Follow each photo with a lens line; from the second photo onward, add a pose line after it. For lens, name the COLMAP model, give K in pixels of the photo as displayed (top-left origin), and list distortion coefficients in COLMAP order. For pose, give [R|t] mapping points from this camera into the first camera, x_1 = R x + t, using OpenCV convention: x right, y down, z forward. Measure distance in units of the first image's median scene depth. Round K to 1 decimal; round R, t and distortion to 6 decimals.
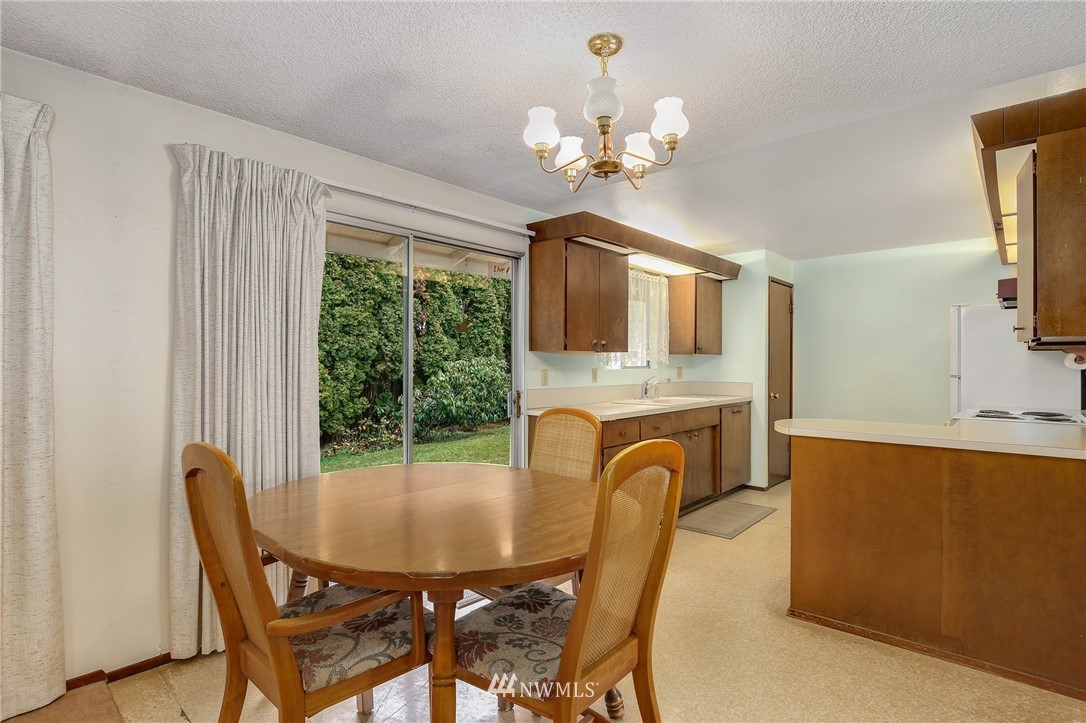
lens RADIAL K [[527.2, 0, 548.6], [0, 527.2, 361.1], [0, 0, 1]] dist [-0.022048, 0.001525]
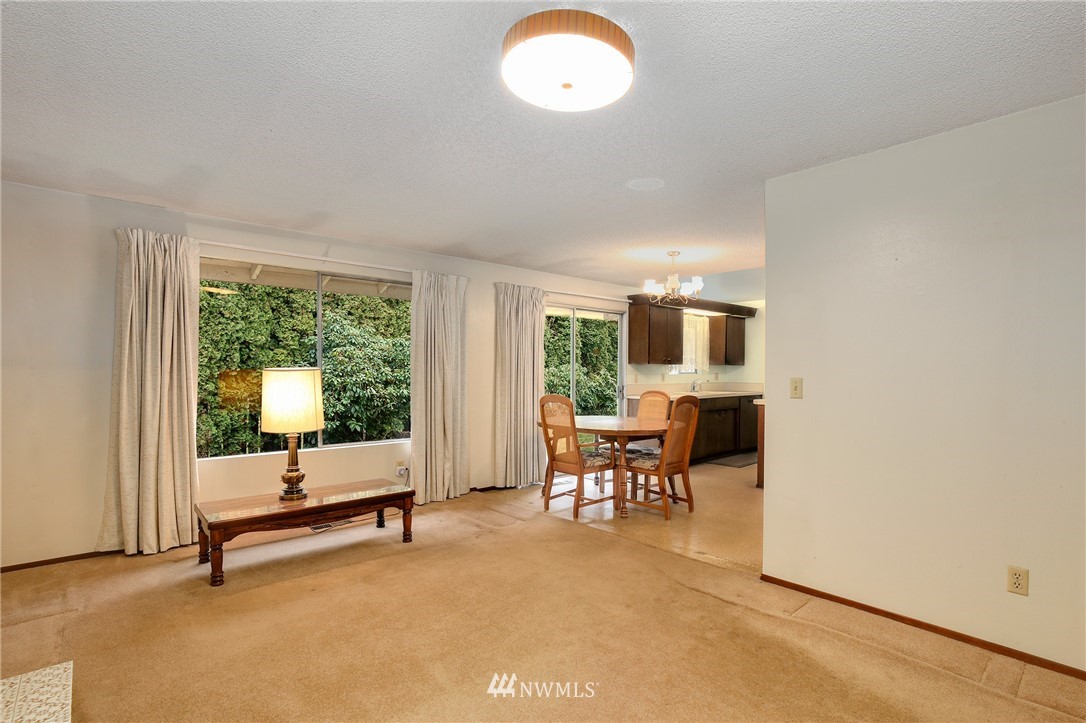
lens RADIAL K [[548.8, 0, 548.3], [0, 548.8, 371.5], [0, 0, 1]] dist [-0.014521, -0.000029]
pose [[0.995377, 0.005238, -0.095906, -0.118670], [-0.004298, 0.999941, 0.010003, -0.009519], [0.095952, -0.009545, 0.995340, -0.856540]]
